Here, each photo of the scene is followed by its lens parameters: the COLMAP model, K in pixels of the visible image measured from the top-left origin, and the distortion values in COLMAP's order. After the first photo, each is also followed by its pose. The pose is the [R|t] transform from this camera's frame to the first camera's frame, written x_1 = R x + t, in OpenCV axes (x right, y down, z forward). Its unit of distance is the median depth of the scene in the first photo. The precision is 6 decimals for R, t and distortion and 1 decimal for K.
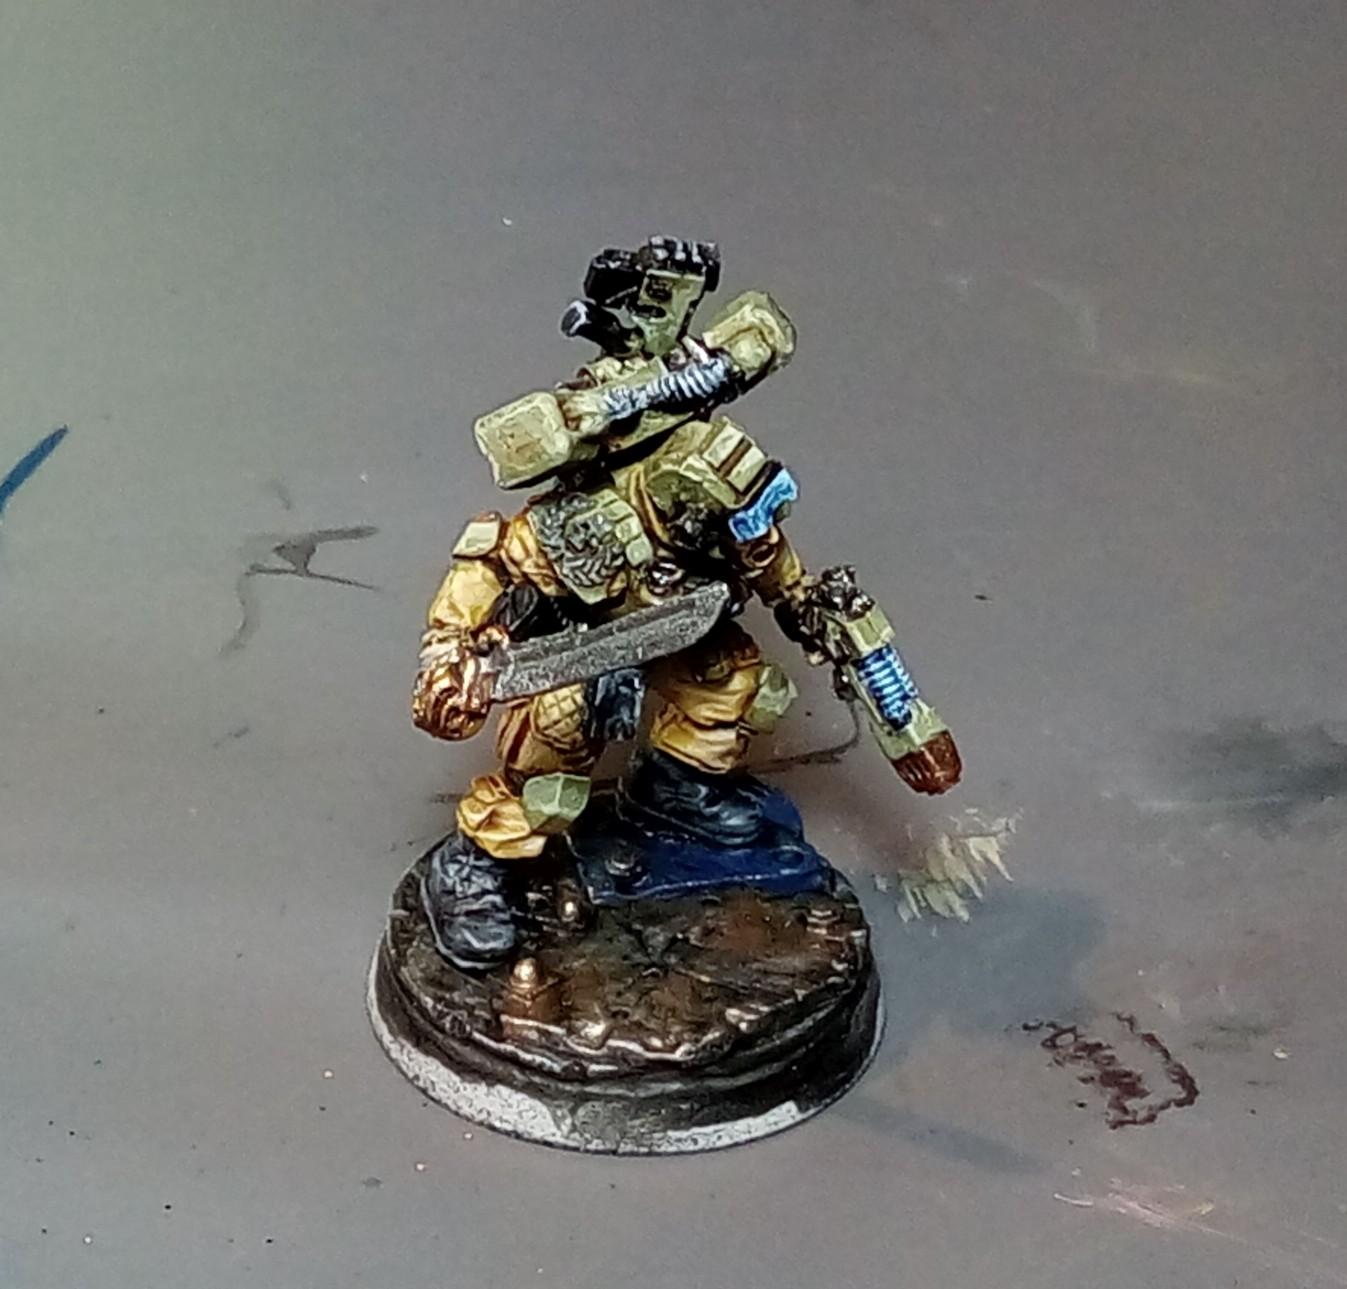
lens RADIAL K [[5030.9, 0, 672.3], [0, 5030.9, 549.9], [0, 0, 1]] dist [-0.046906, 1.515253]
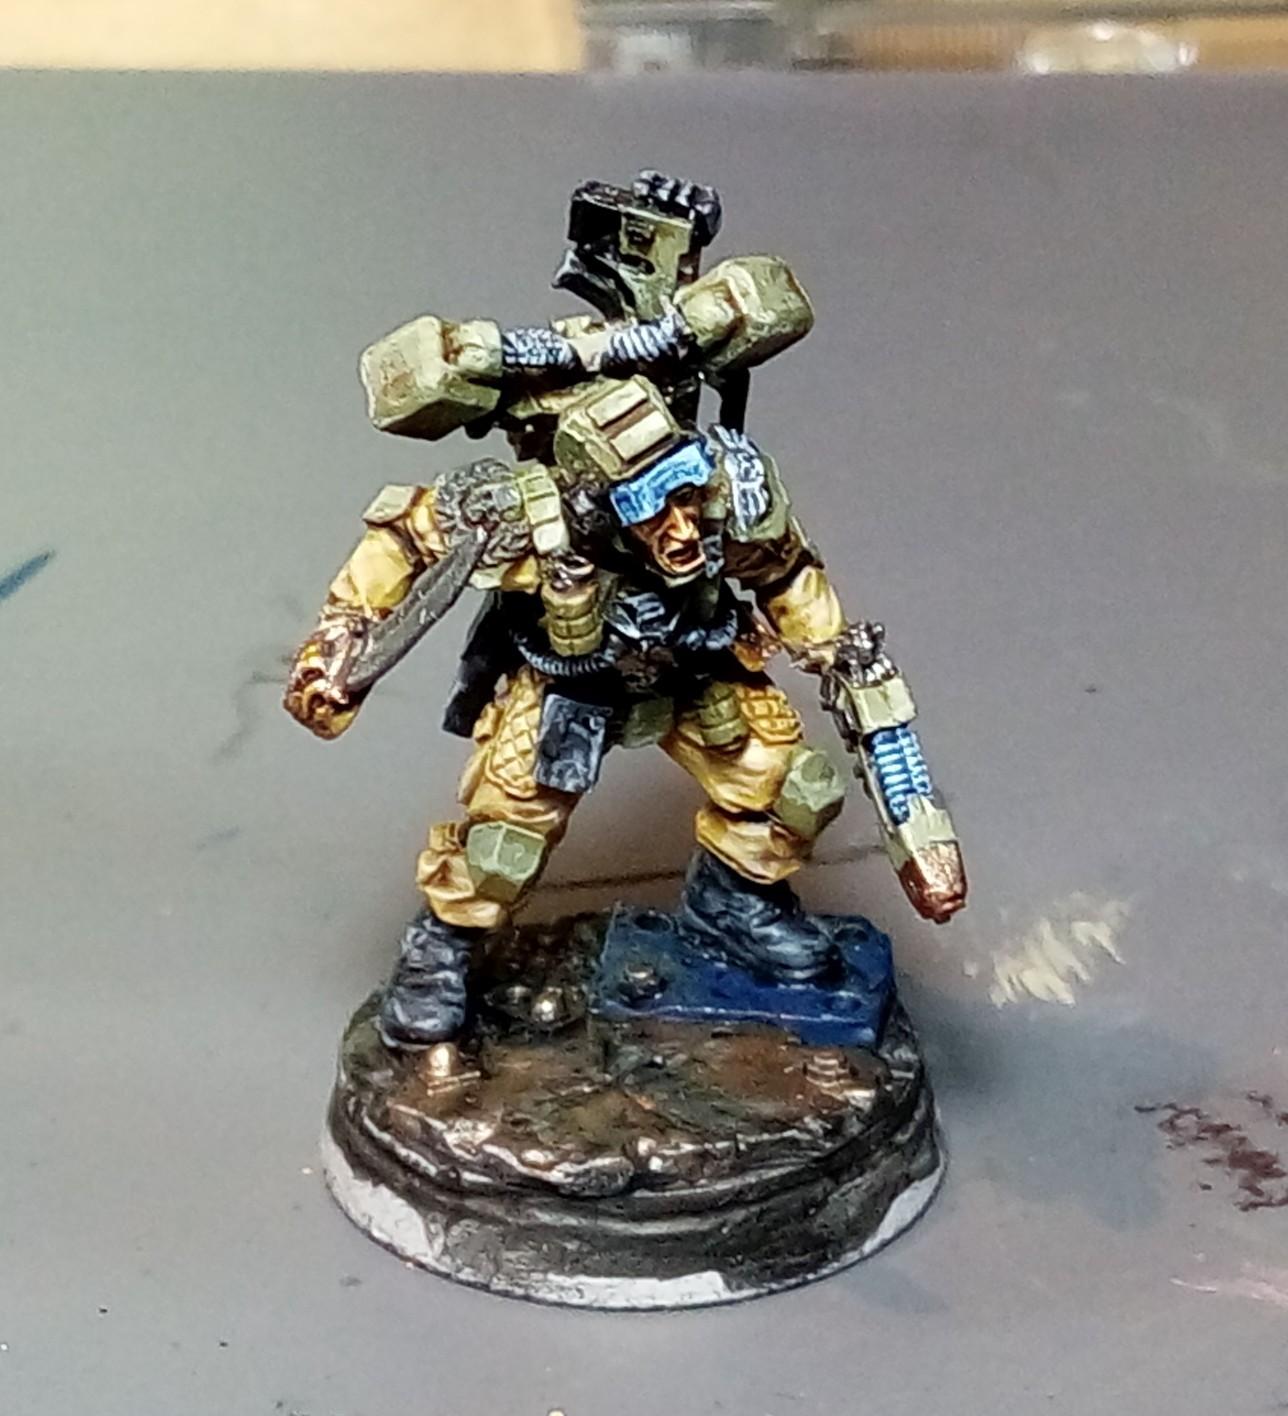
lens RADIAL K [[5037.1, 0, 644.0], [0, 5037.1, 708.0], [0, 0, 1]] dist [0.114366, 1.056889]
pose [[0.909728, 0.131922, -0.393689, 0.324550], [-0.170615, 0.983205, -0.064790, 0.075961], [0.378530, 0.126110, 0.916958, 0.243607]]
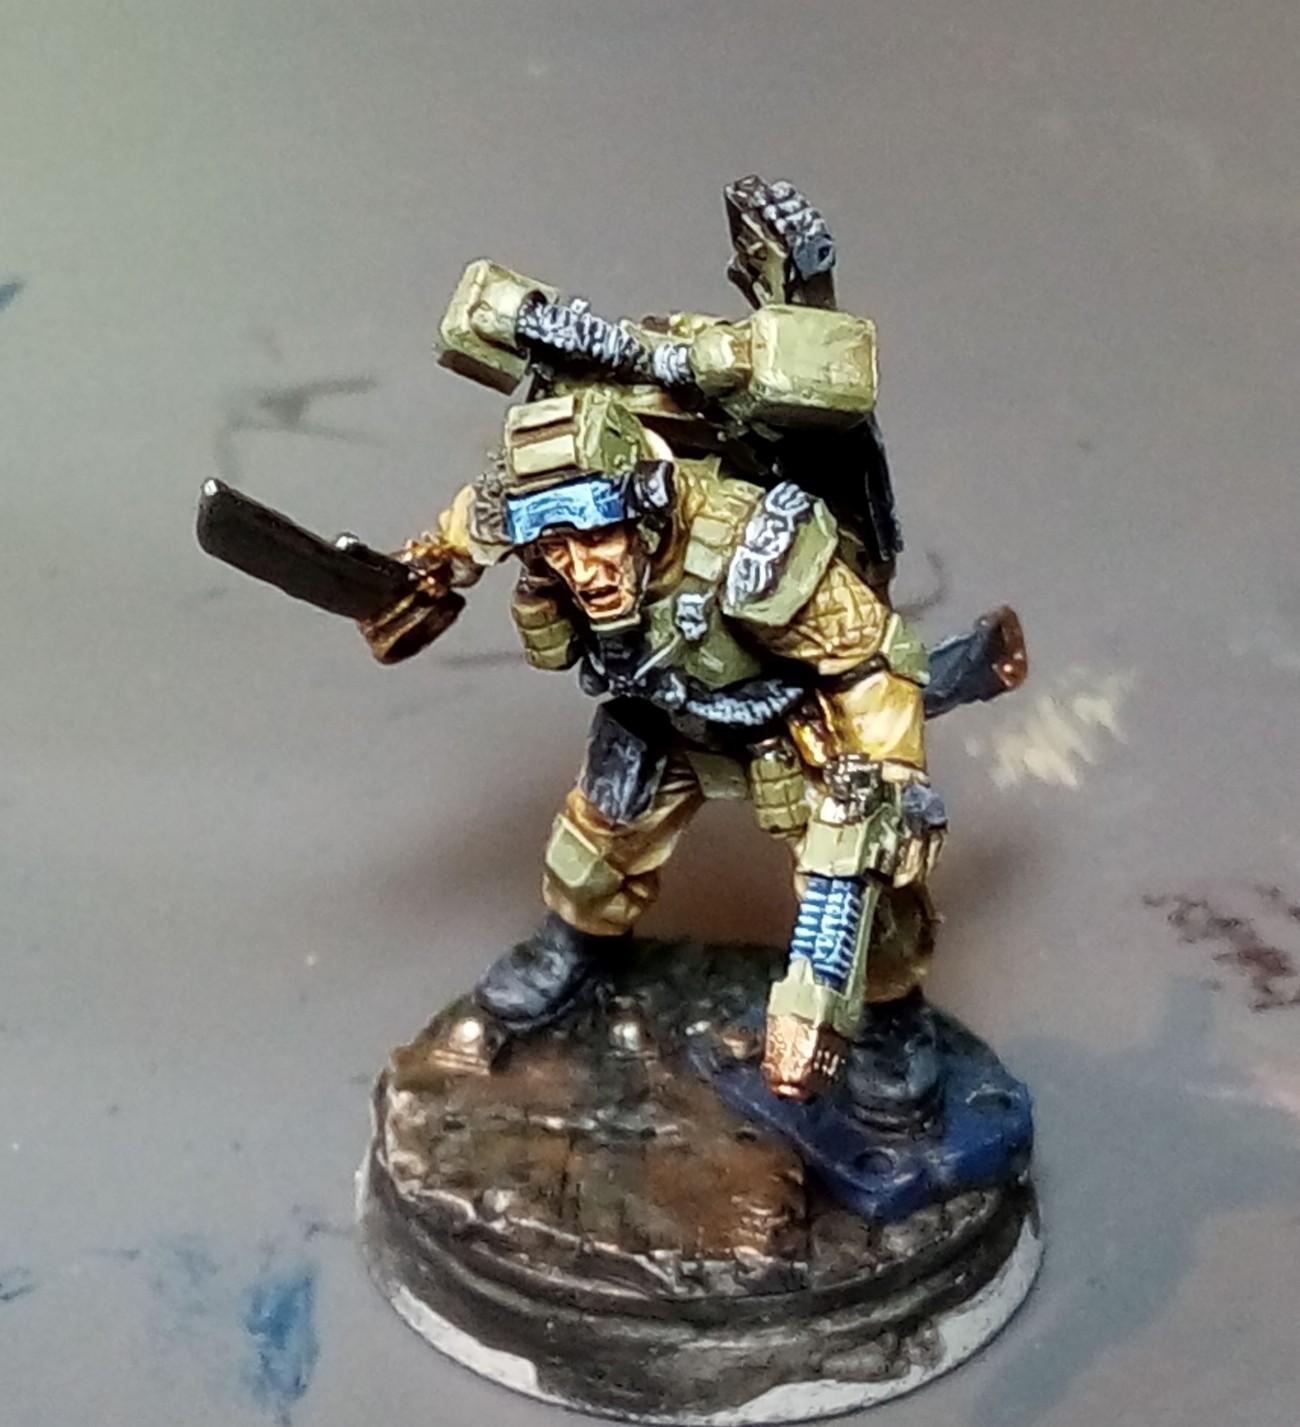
lens RADIAL K [[5076.2, 0, 650.0], [0, 5076.2, 713.5], [0, 0, 1]] dist [0.114366, 1.056889]
pose [[0.371055, 0.427762, -0.824220, 0.608655], [-0.468281, 0.852658, 0.231706, -0.153067], [0.801892, 0.299991, 0.516695, 0.609867]]
